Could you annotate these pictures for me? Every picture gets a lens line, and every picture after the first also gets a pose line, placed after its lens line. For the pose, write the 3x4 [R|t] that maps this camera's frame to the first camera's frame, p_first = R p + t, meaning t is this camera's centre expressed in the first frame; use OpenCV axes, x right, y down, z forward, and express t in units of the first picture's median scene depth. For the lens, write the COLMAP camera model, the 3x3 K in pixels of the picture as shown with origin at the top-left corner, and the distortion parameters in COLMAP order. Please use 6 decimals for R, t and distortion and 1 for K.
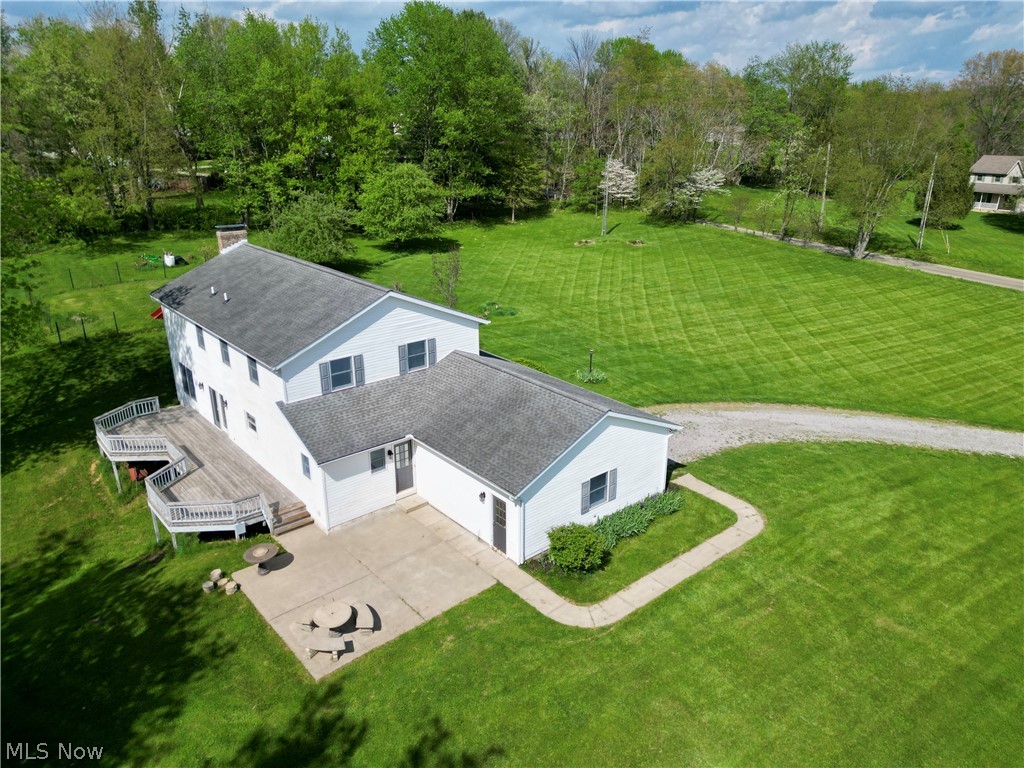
lens RADIAL K [[719.0, 0, 512.0], [0, 719.0, 384.0], [0, 0, 1]] dist [0.087597, -0.095228]
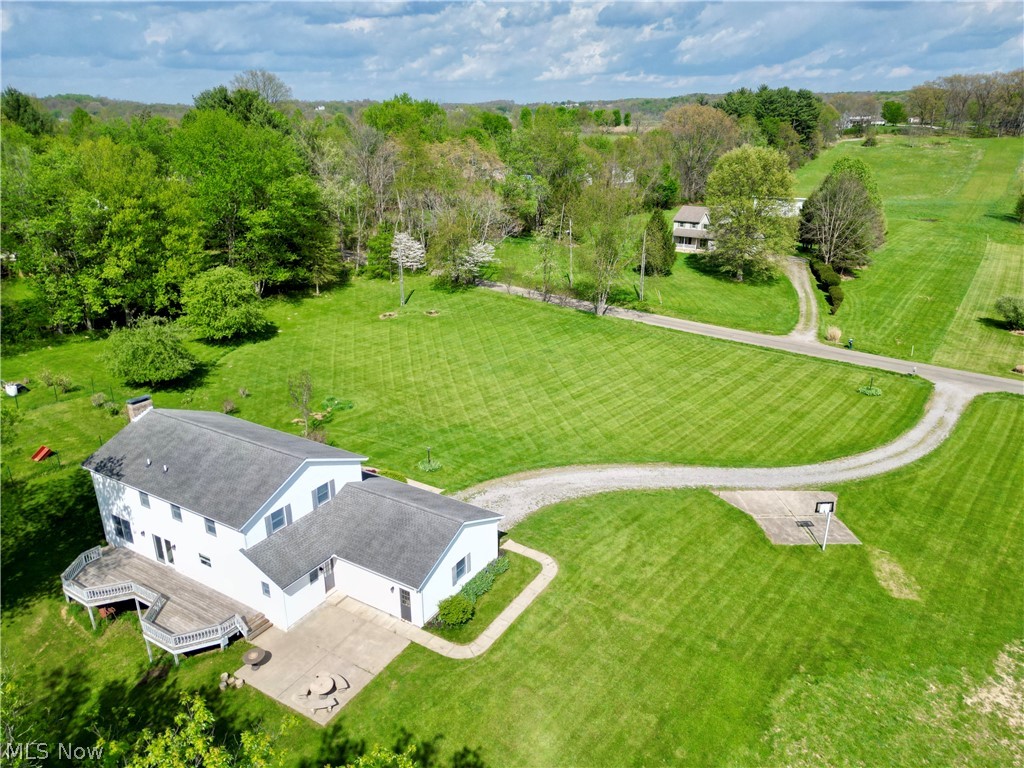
lens RADIAL K [[719.0, 0, 512.0], [0, 719.0, 384.0], [0, 0, 1]] dist [0.087597, -0.095228]
pose [[0.951322, -0.112345, 0.286992, -0.161504], [0.111795, 0.993562, 0.018356, -0.238943], [-0.287206, 0.014622, 0.957757, -0.500797]]
